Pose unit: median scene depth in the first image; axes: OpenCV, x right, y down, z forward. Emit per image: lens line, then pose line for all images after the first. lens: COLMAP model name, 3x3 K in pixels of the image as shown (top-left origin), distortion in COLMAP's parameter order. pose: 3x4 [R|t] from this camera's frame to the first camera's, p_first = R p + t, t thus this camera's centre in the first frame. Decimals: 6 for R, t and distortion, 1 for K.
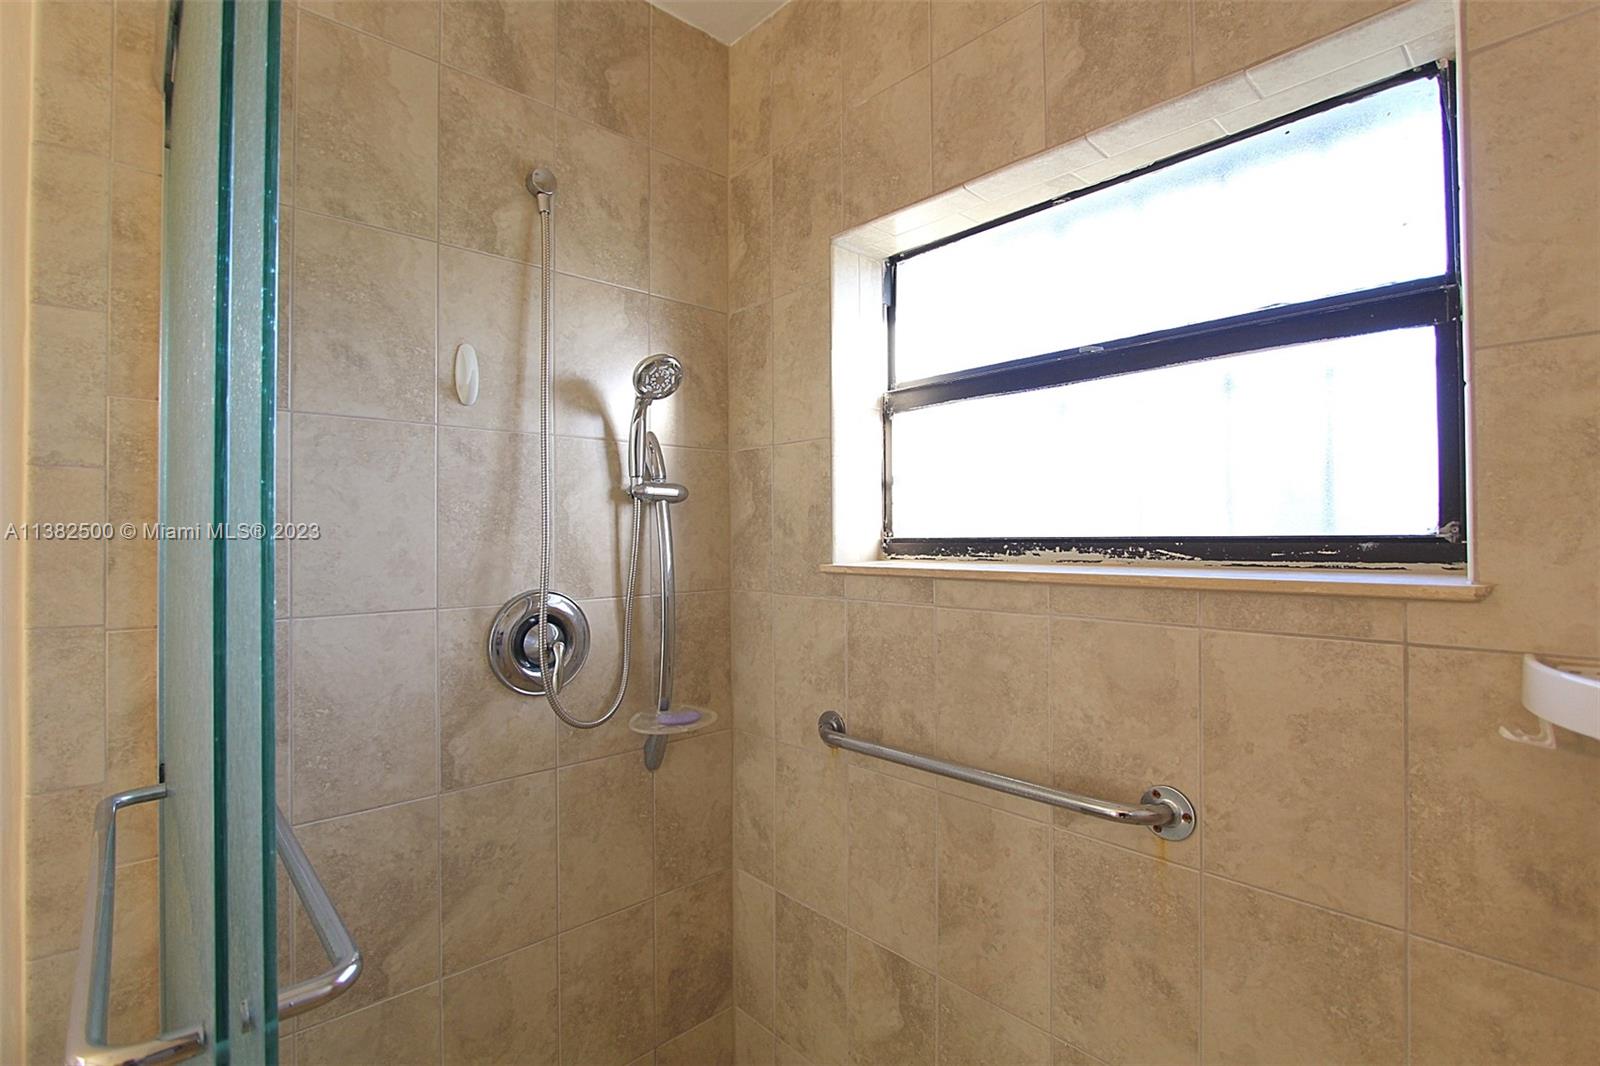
lens RADIAL K [[739.7, 0, 802.9], [0, 739.7, 523.1], [0, 0, 1]] dist [-0.019100, -0.000650]
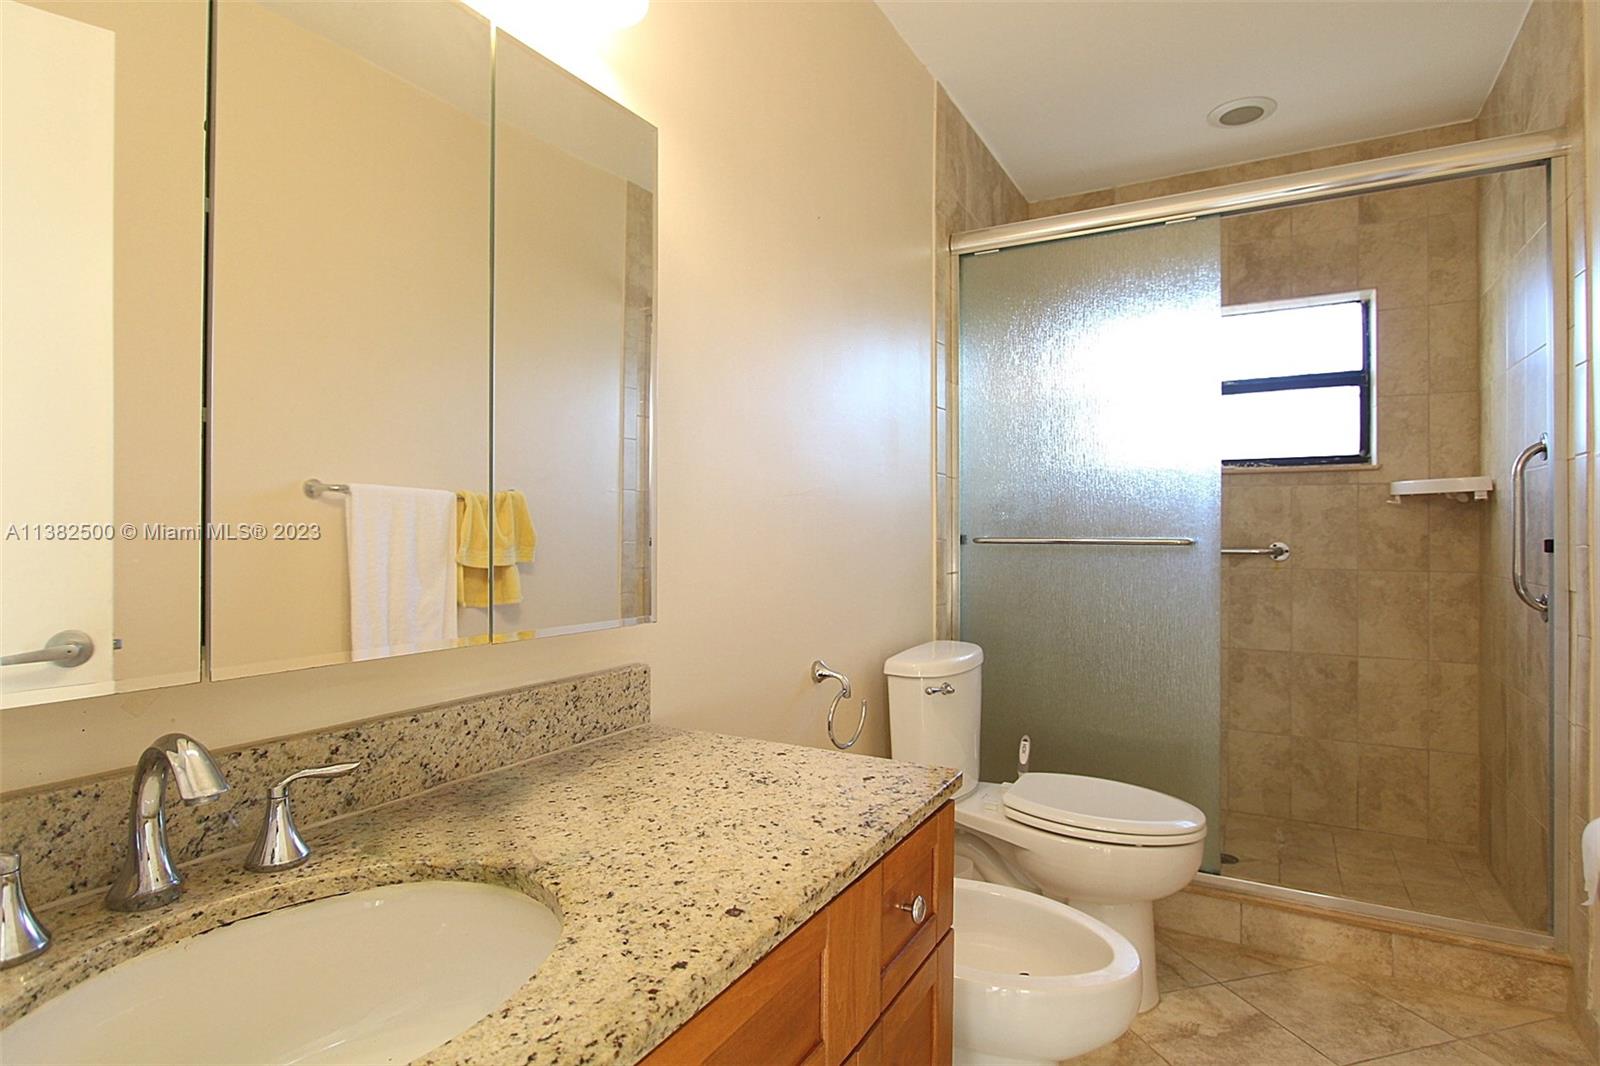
lens RADIAL K [[863.9, 0, 796.0], [0, 863.9, 522.6], [0, 0, 1]] dist [-0.006041, -0.000927]
pose [[0.948225, 0.005213, 0.317556, -2.530379], [-0.008843, 0.999911, 0.009990, 0.287745], [-0.317475, -0.012281, 0.948187, -1.700667]]
